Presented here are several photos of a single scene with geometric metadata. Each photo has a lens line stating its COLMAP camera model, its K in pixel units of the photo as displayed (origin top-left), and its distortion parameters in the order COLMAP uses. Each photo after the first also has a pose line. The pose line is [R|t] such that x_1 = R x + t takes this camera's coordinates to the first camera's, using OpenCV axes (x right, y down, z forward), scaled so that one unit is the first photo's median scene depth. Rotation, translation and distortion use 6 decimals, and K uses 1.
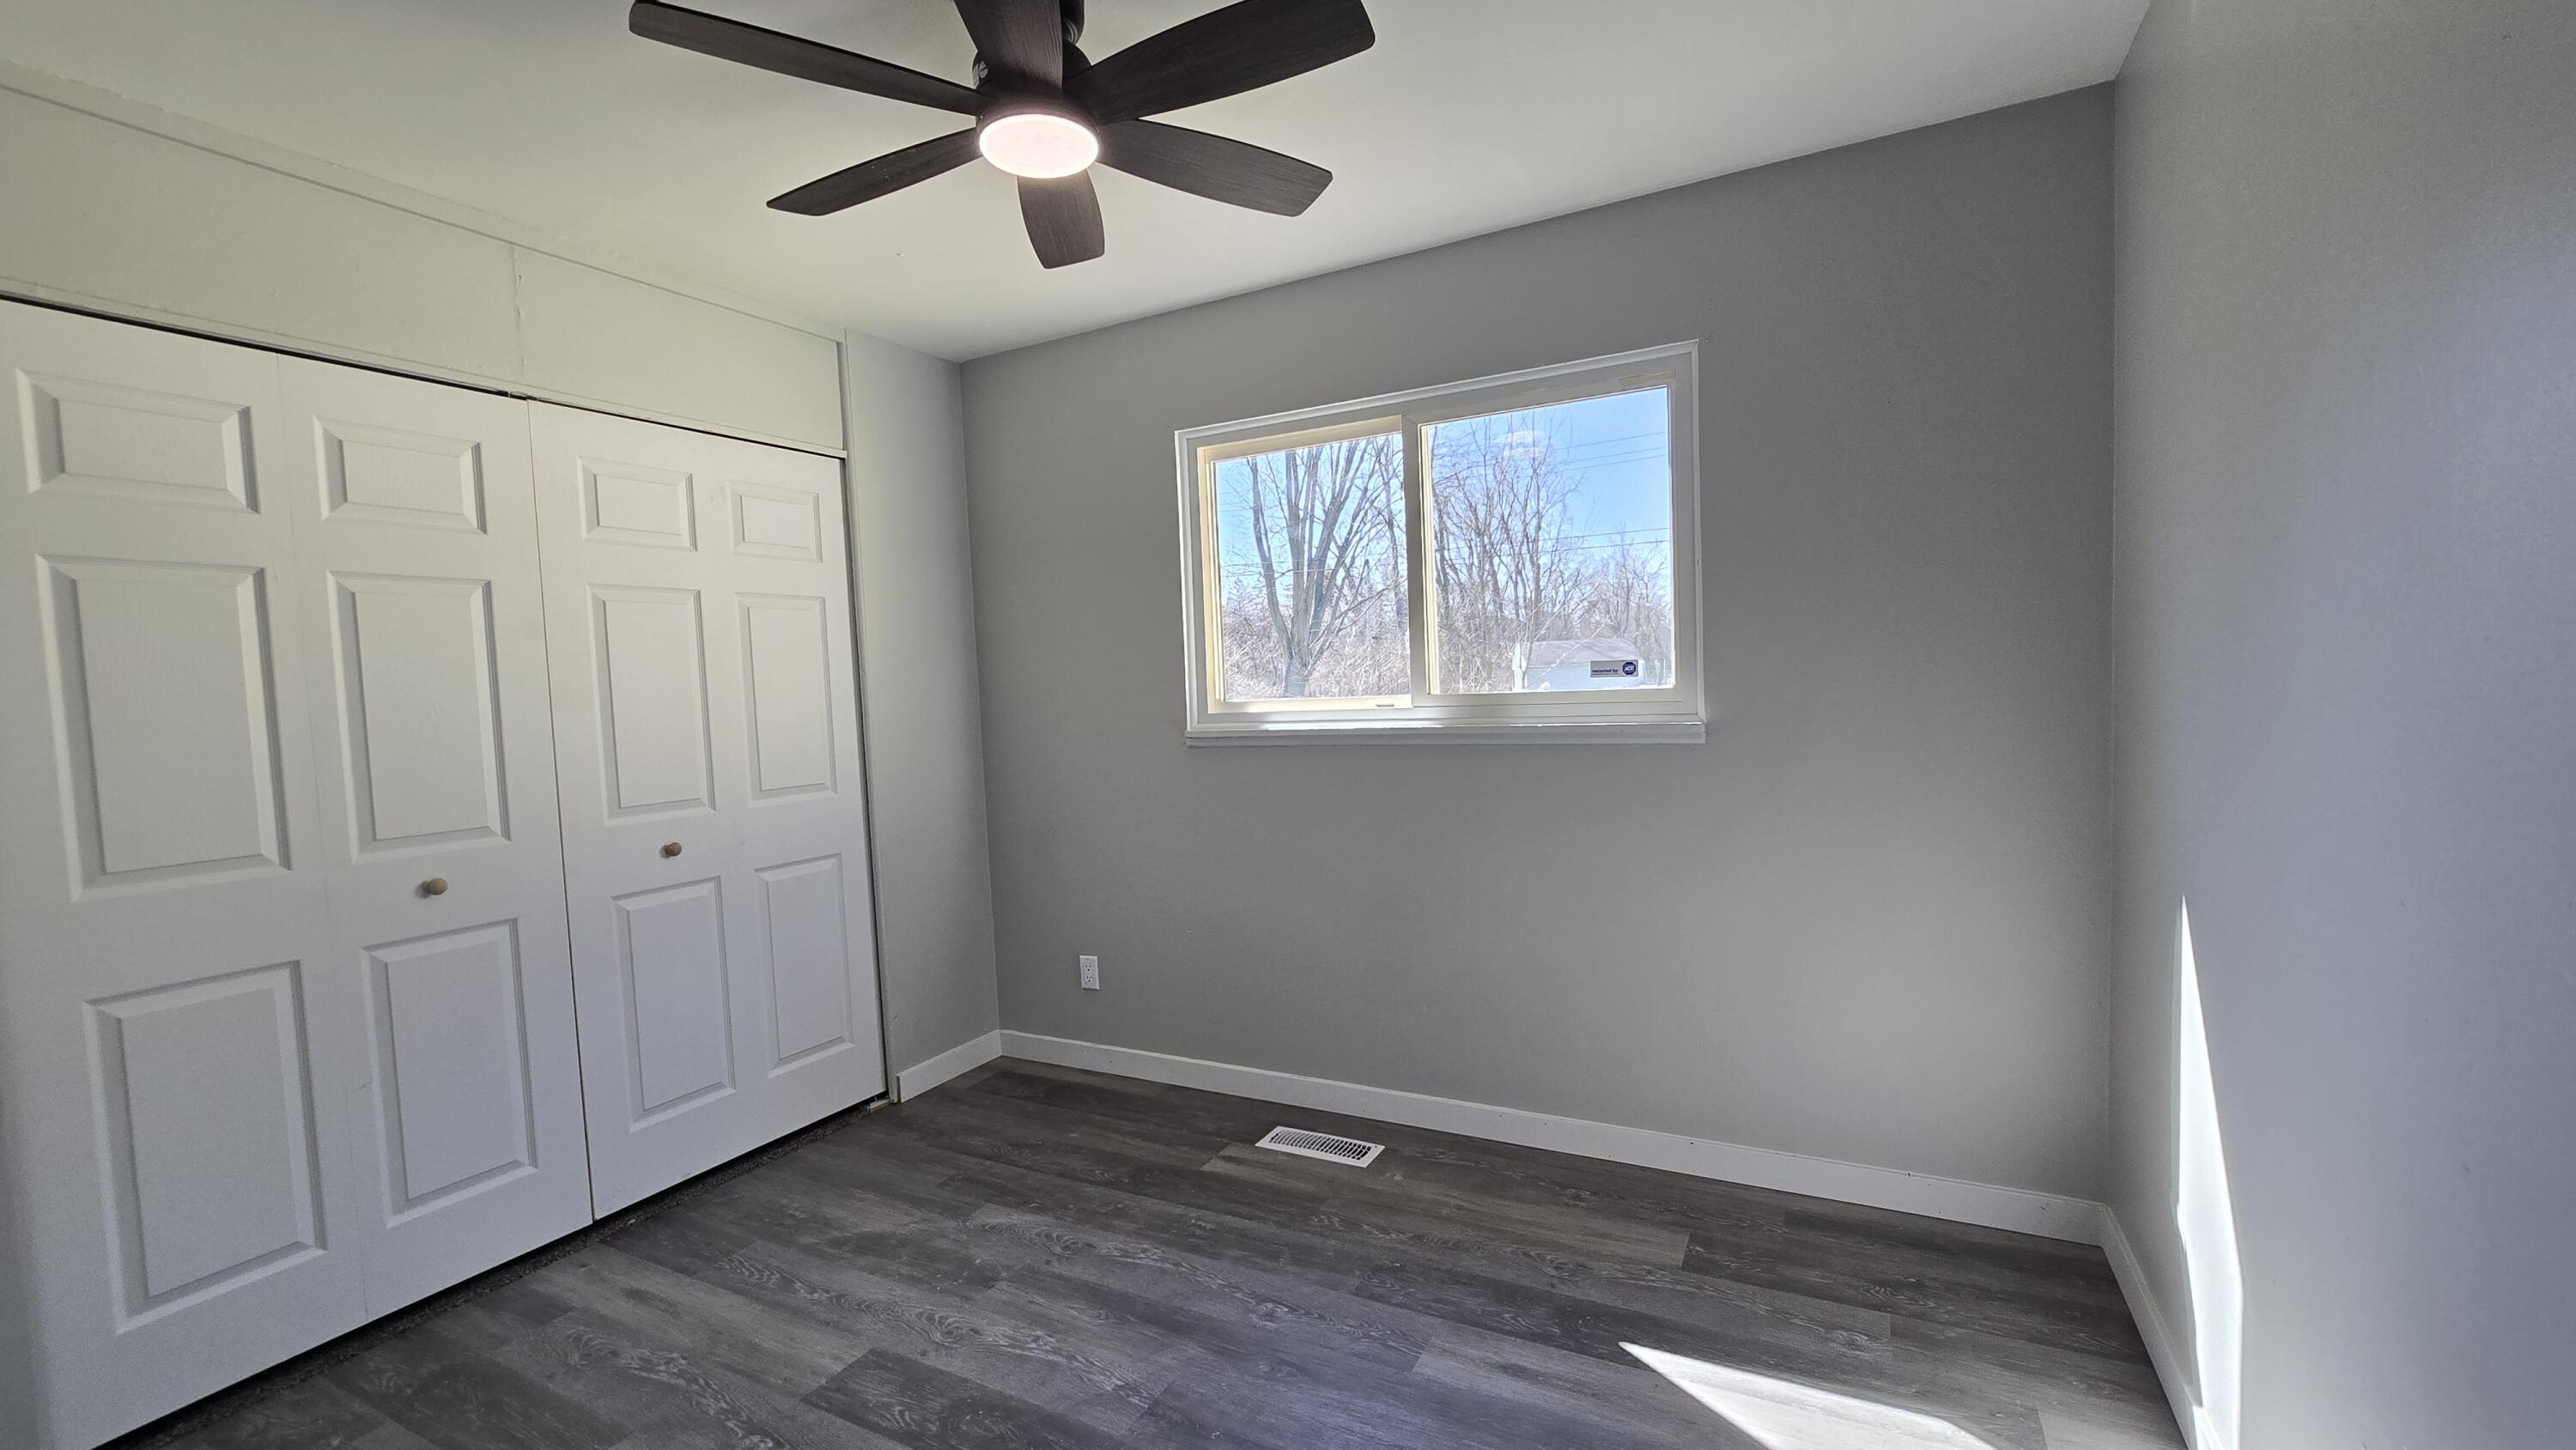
lens RADIAL K [[1051.8, 0, 1274.3], [0, 1051.8, 739.5], [0, 0, 1]] dist [-0.005020, -0.000105]
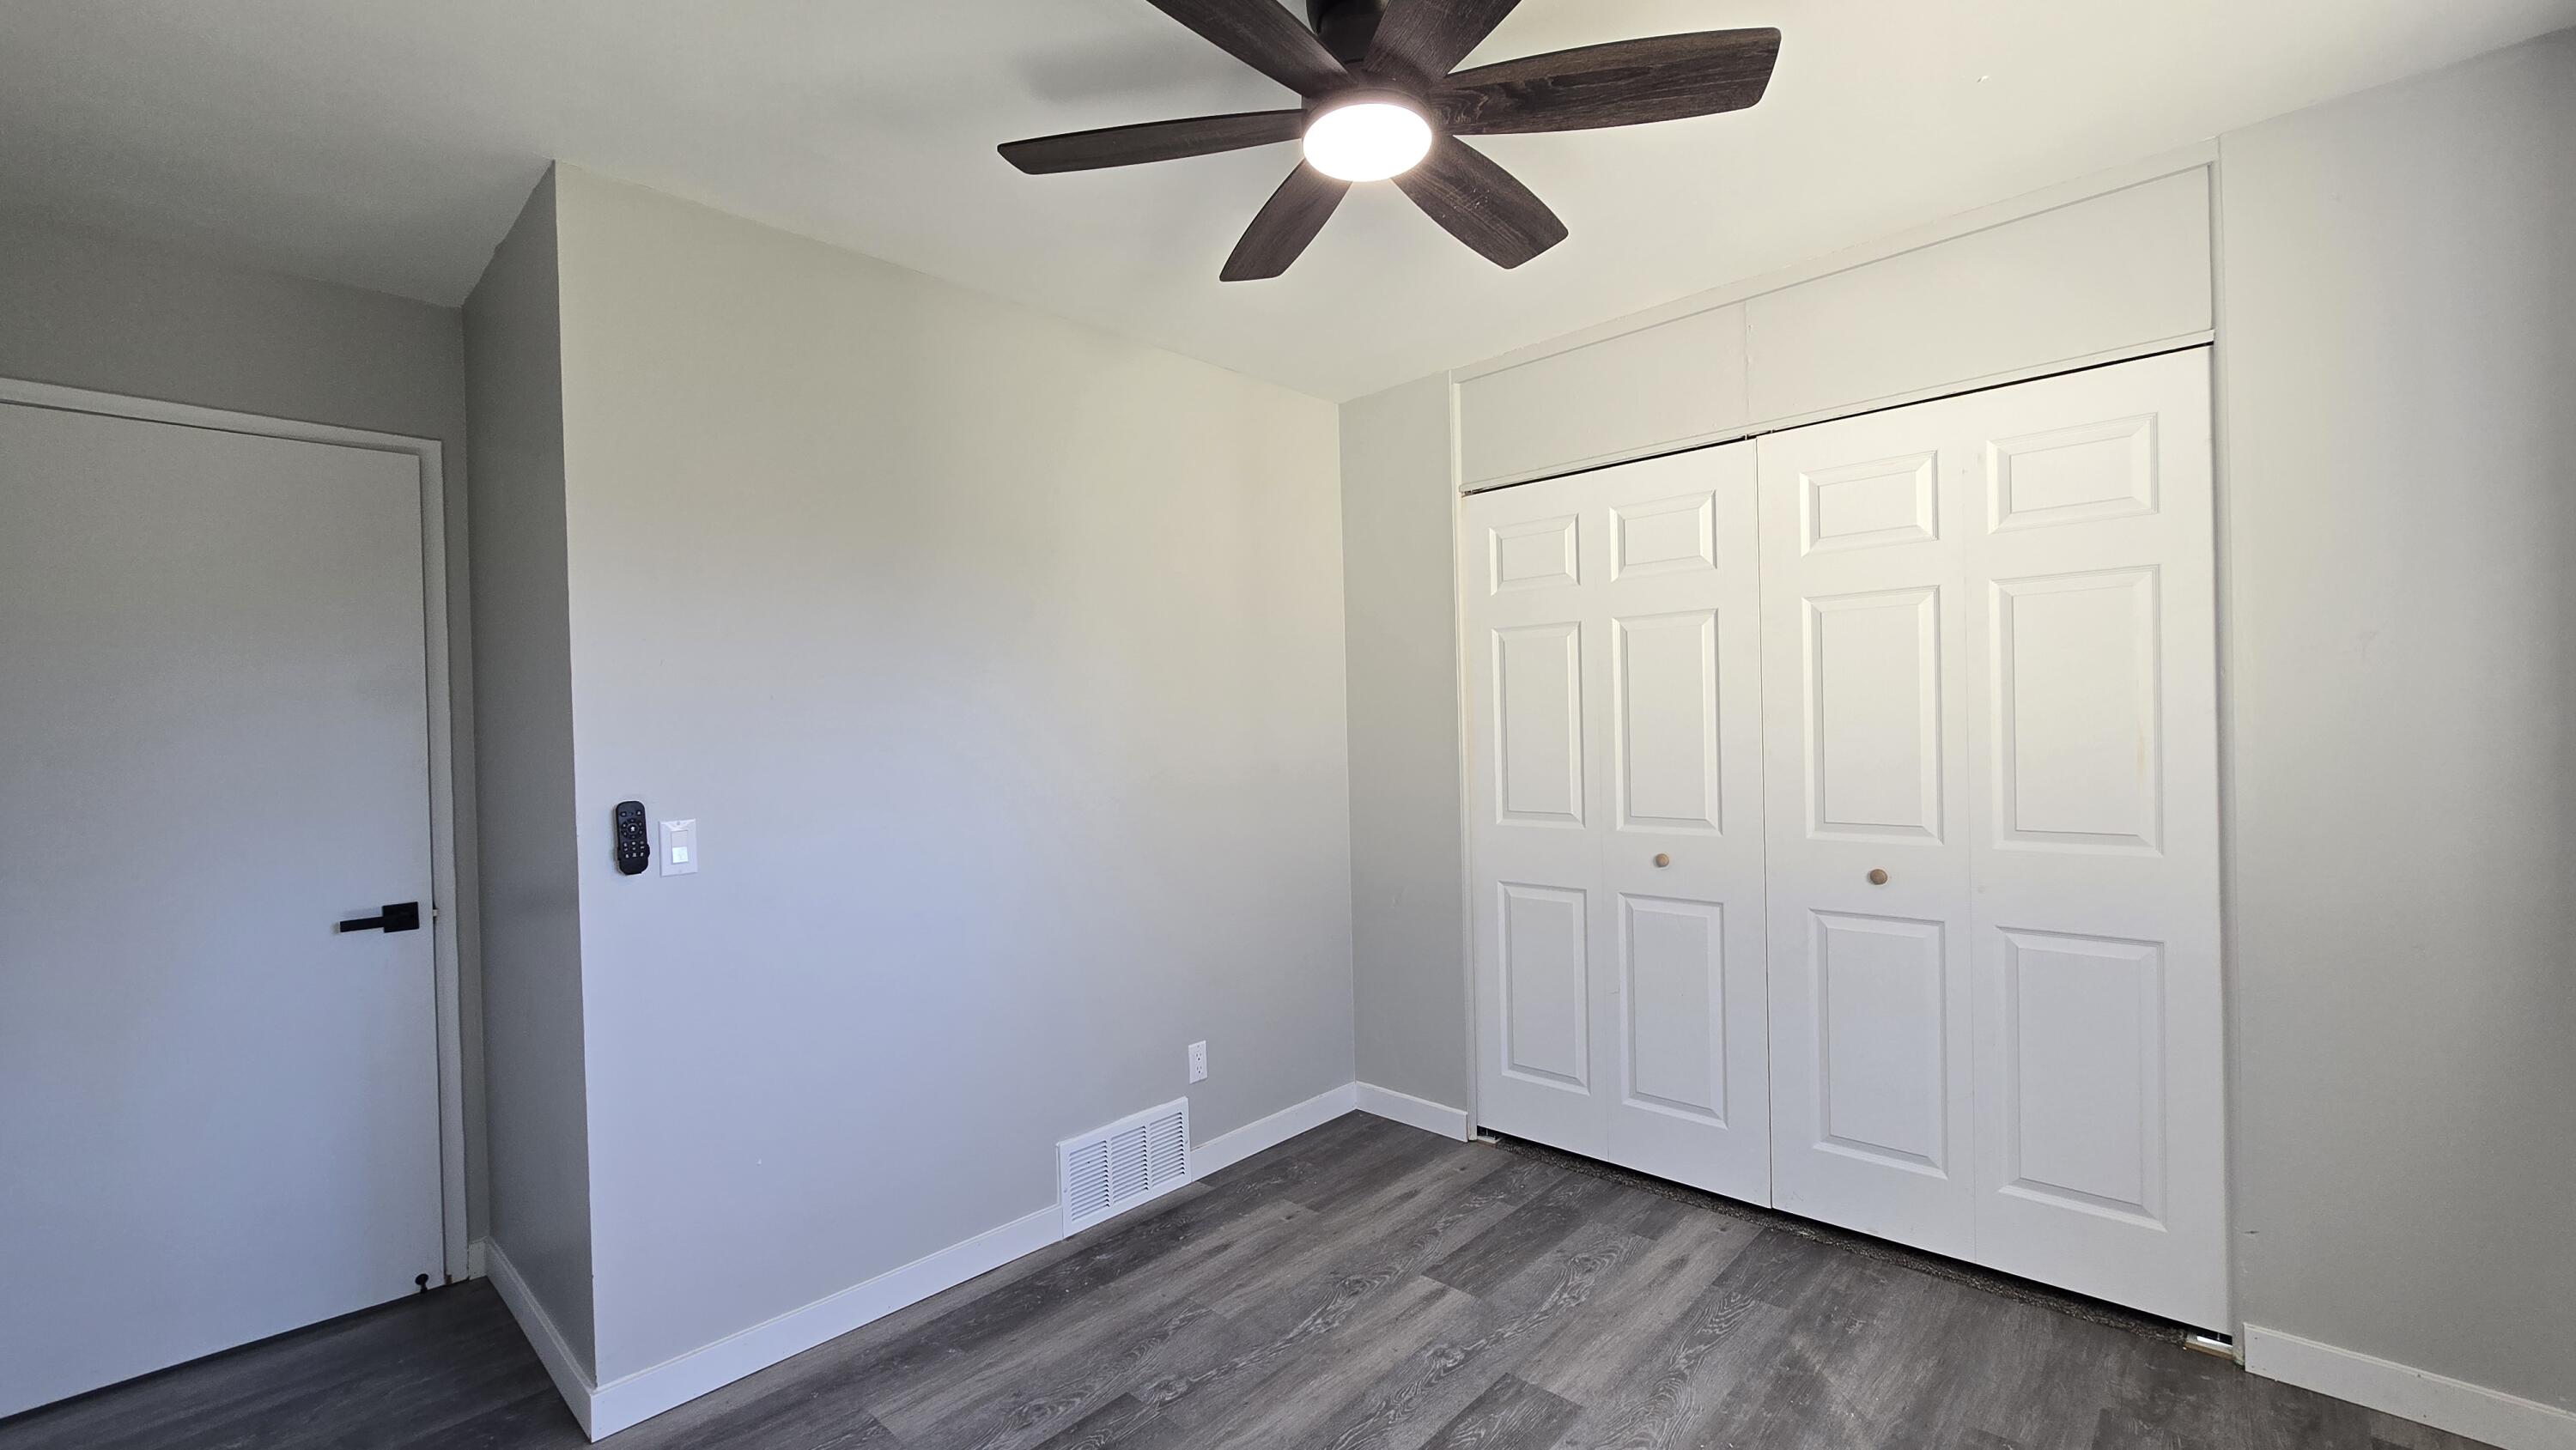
lens RADIAL K [[1051.8, 0, 1274.3], [0, 1051.8, 739.5], [0, 0, 1]] dist [-0.005020, -0.000105]
pose [[-0.258501, 0.058374, -0.964246, 0.509192], [-0.016936, 0.997745, 0.064943, -0.075344], [0.965863, 0.033118, -0.256929, 0.839079]]
